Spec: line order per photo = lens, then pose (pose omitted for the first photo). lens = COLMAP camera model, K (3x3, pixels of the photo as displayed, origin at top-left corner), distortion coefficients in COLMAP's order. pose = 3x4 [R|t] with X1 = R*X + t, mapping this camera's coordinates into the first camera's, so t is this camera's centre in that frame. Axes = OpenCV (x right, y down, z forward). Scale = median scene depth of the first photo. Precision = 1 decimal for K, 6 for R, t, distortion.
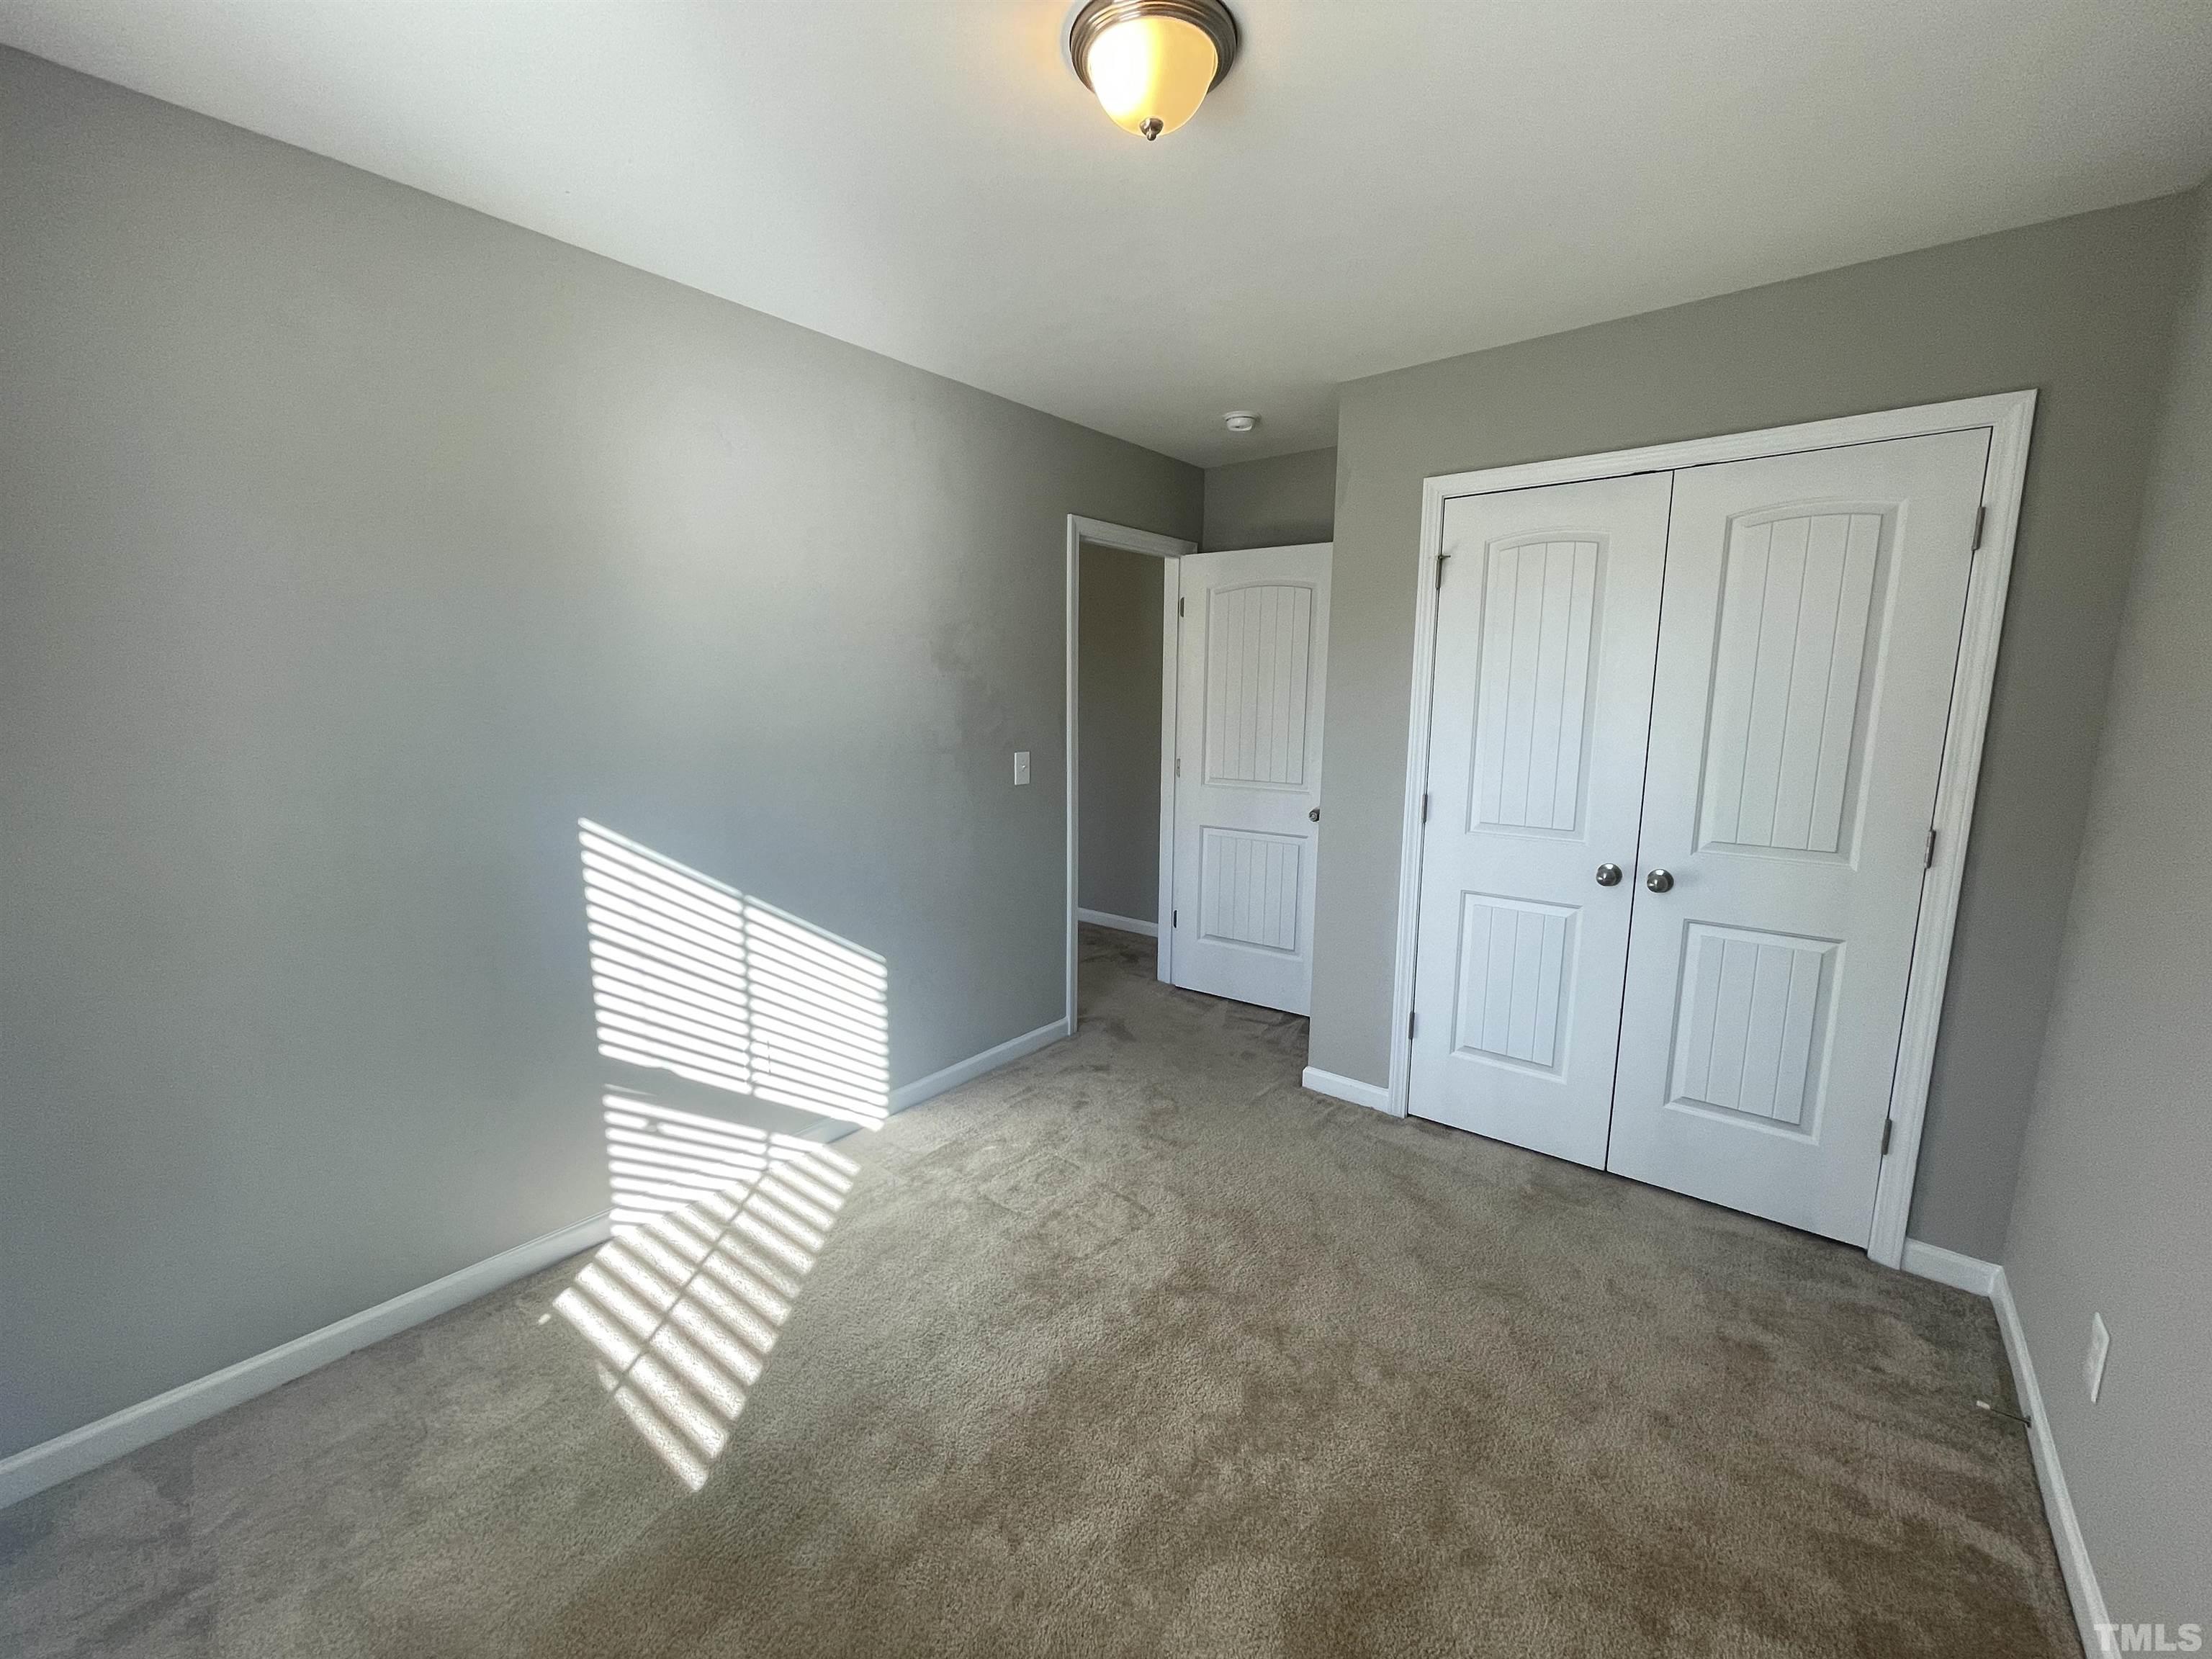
lens RADIAL K [[888.8, 0, 1106.9], [0, 888.8, 835.9], [0, 0, 1]] dist [-0.002117, -0.000002]
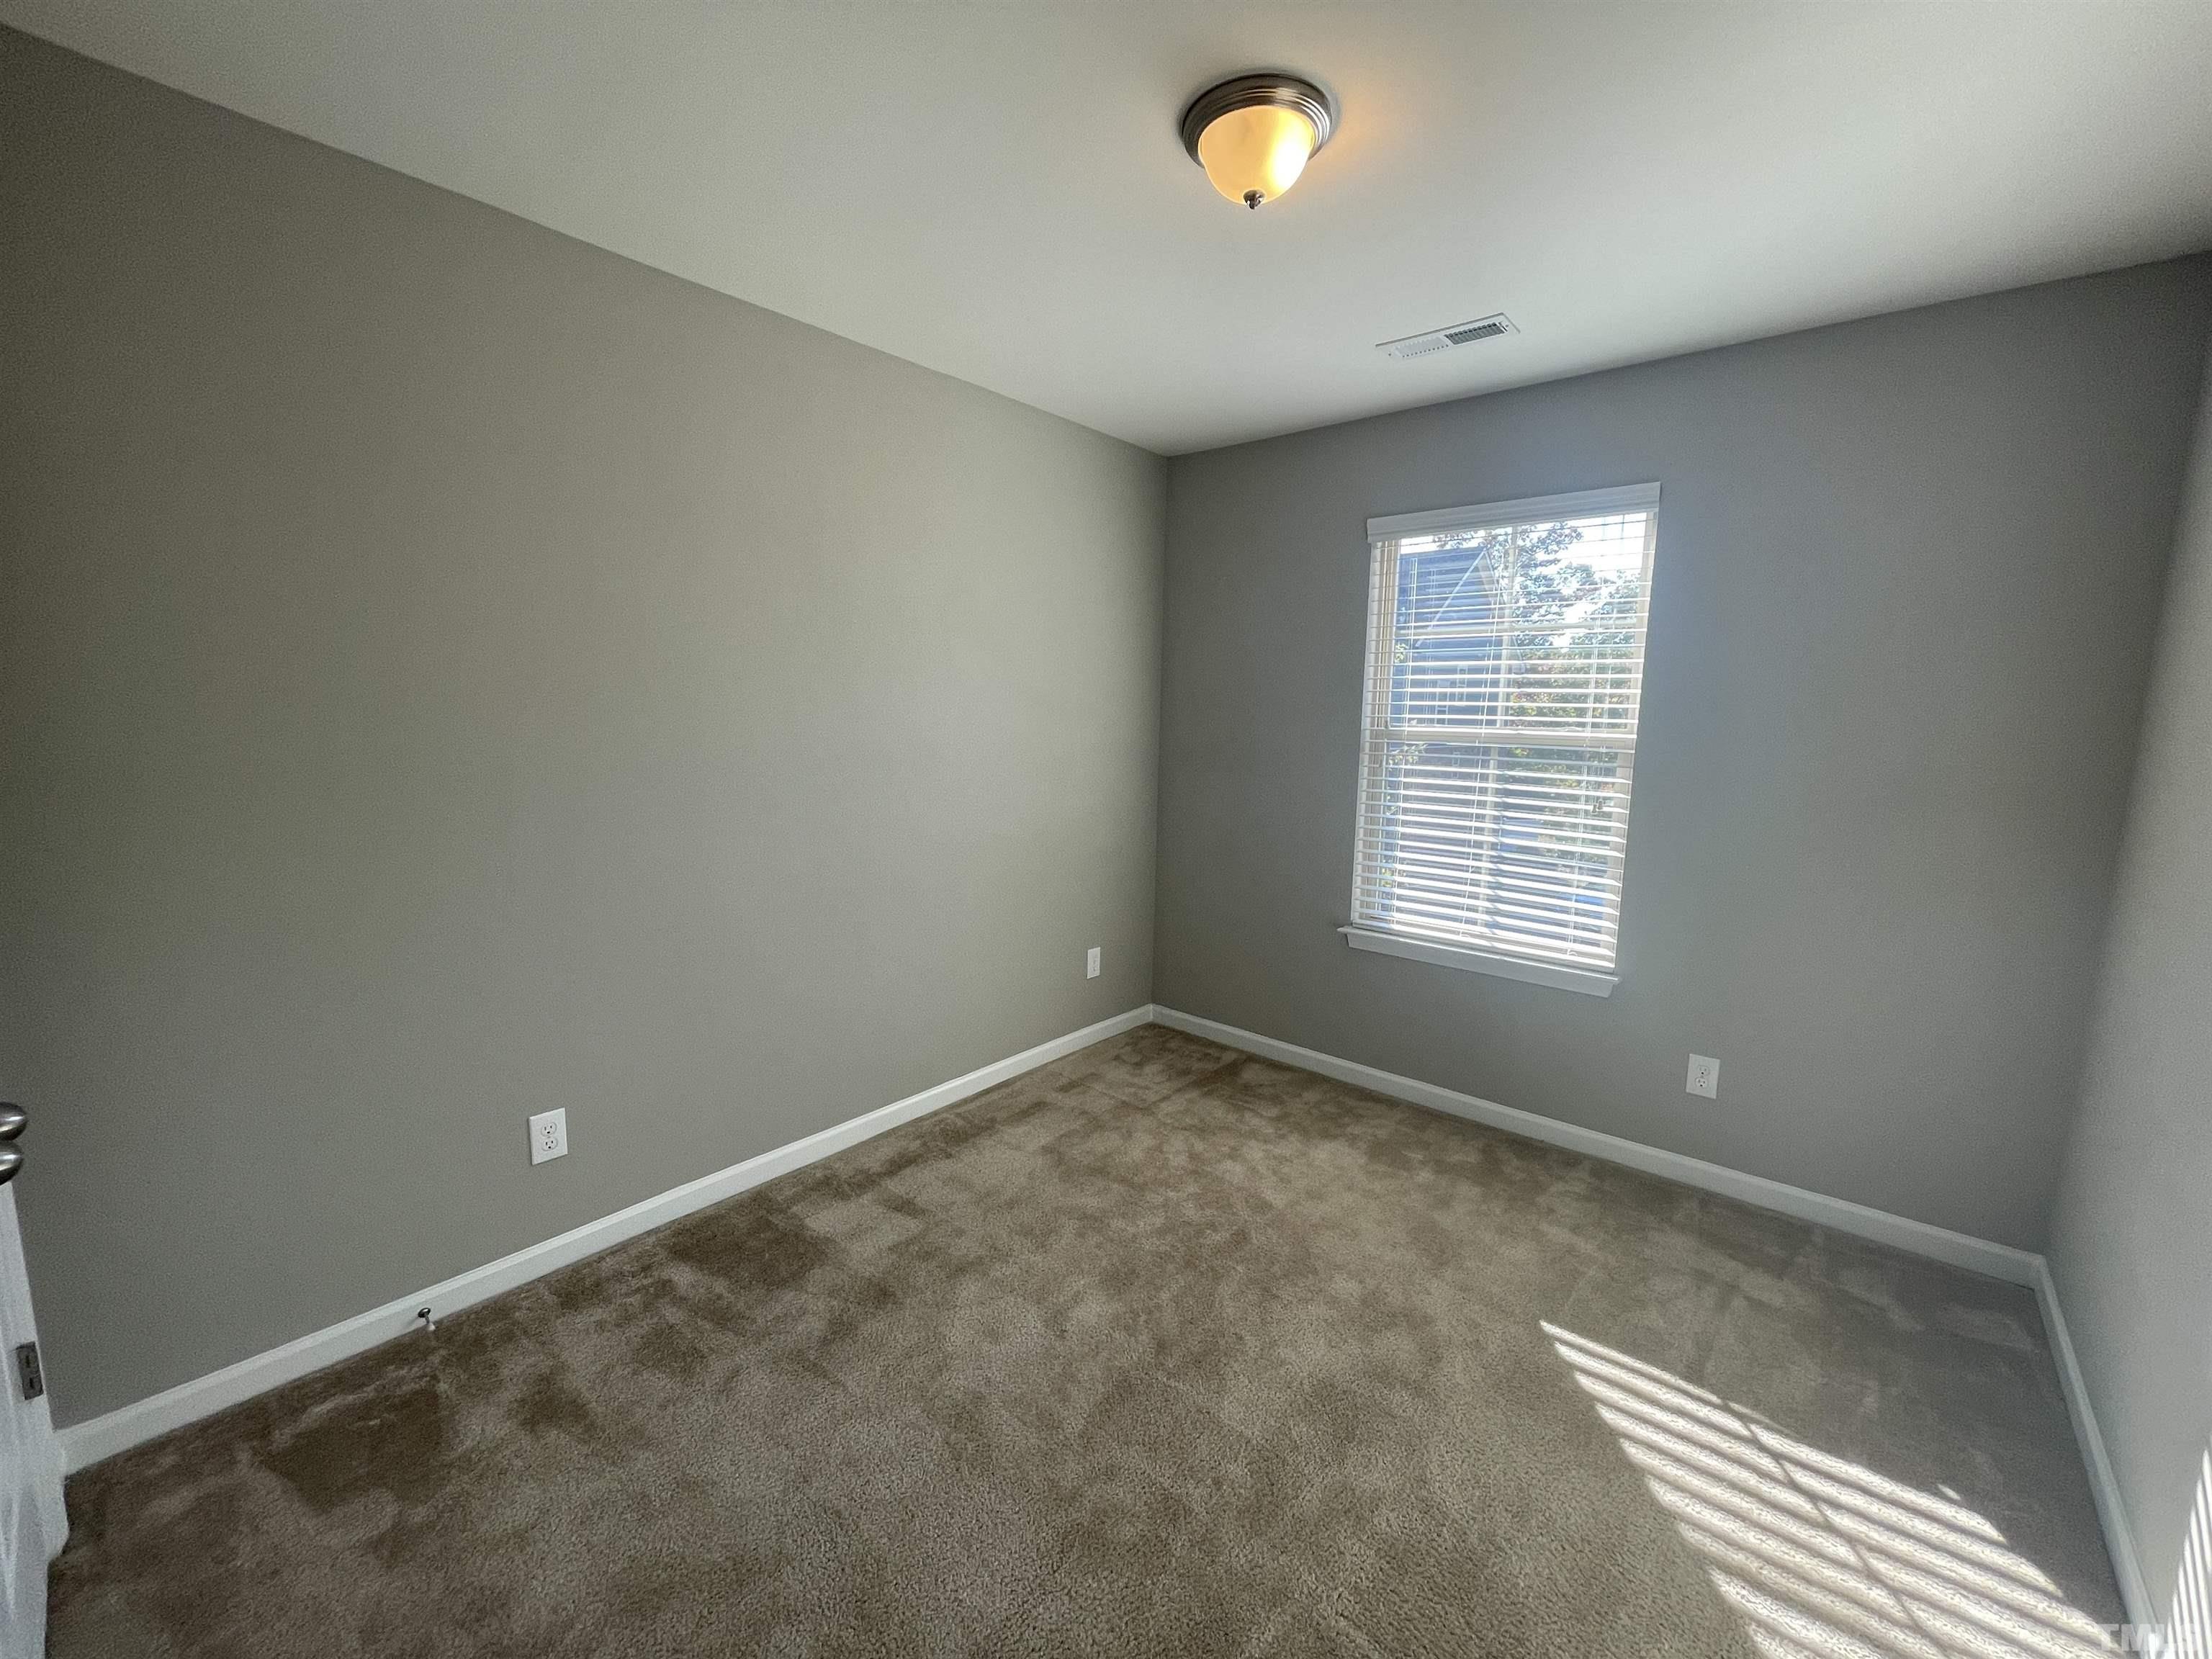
lens RADIAL K [[888.8, 0, 1109.2], [0, 888.8, 830.6], [0, 0, 1]] dist [-0.002117, -0.000002]
pose [[-0.999789, -0.019184, 0.007340, 0.141916], [-0.015996, 0.951353, 0.307686, -0.275307], [-0.012886, 0.307504, -0.951460, 1.653843]]
